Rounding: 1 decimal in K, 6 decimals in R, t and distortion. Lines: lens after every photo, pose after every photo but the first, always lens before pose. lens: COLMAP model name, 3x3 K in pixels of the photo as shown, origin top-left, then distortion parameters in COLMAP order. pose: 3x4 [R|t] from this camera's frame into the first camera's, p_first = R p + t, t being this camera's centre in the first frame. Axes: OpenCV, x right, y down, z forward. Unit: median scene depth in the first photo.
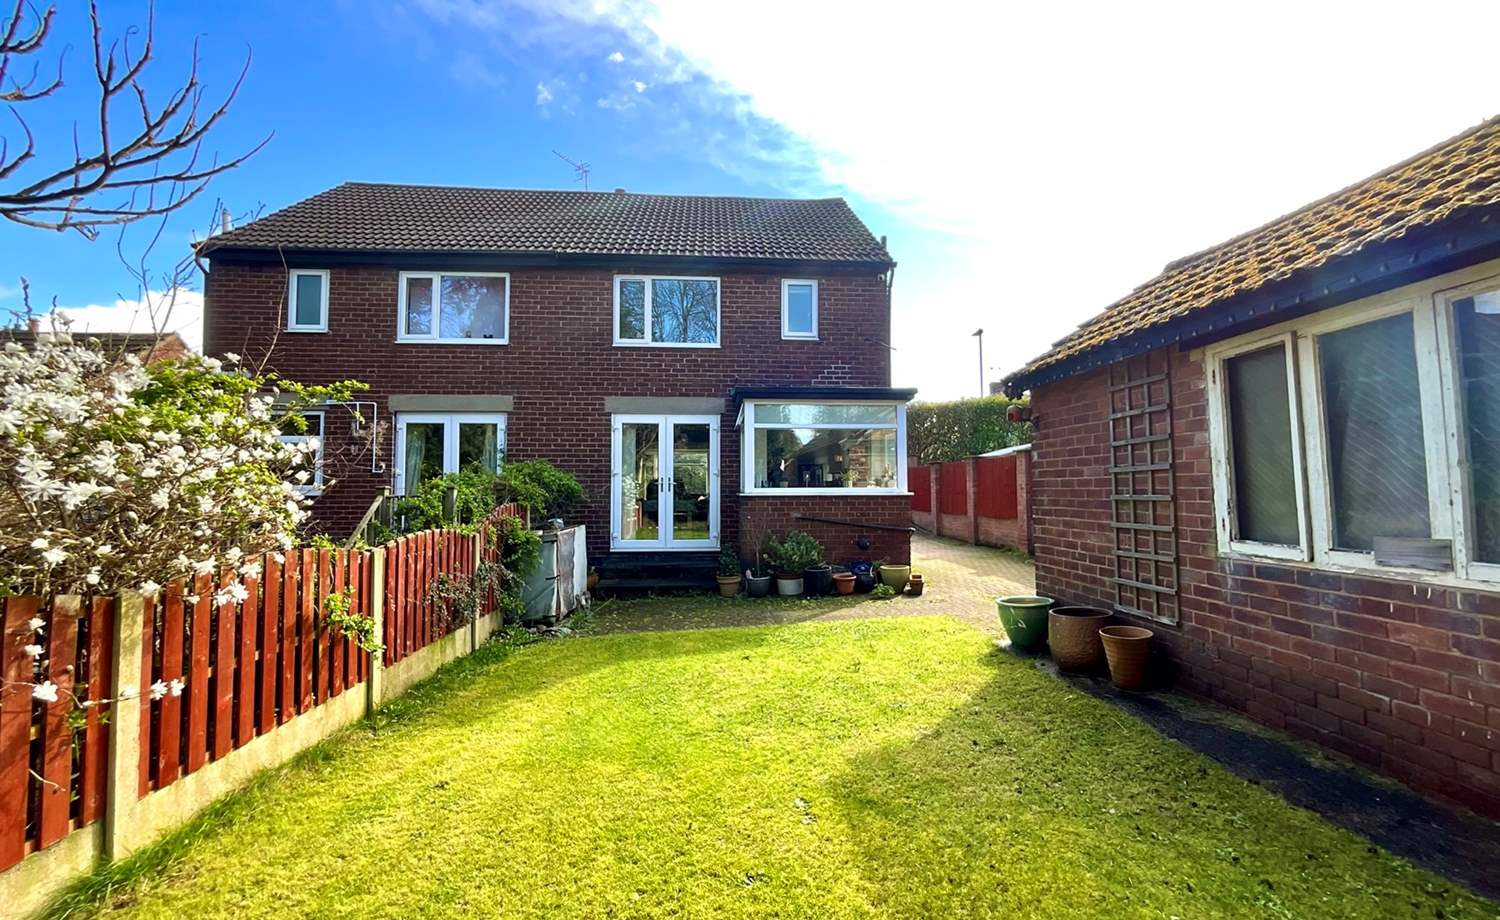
lens RADIAL K [[603.0, 0, 752.1], [0, 603.0, 460.0], [0, 0, 1]] dist [-0.004316, 0.000337]
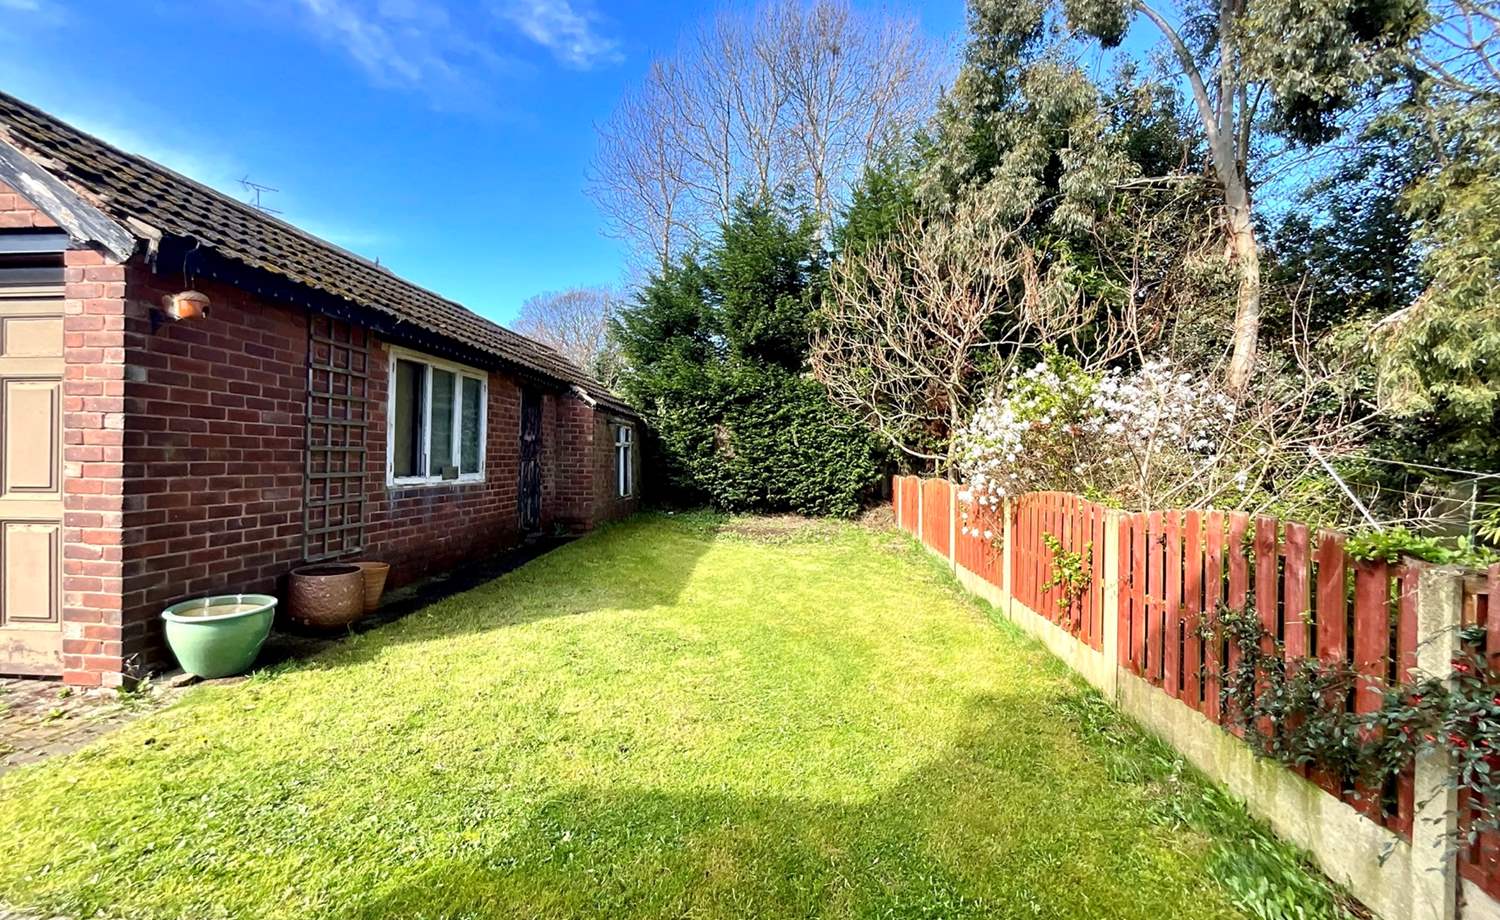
lens RADIAL K [[603.0, 0, 752.1], [0, 603.0, 460.0], [0, 0, 1]] dist [-0.004316, 0.000337]
pose [[-0.992184, -0.007599, 0.124555, -0.296533], [-0.014020, 0.998613, -0.050759, 0.156209], [-0.123996, -0.052108, -0.990914, 2.428472]]
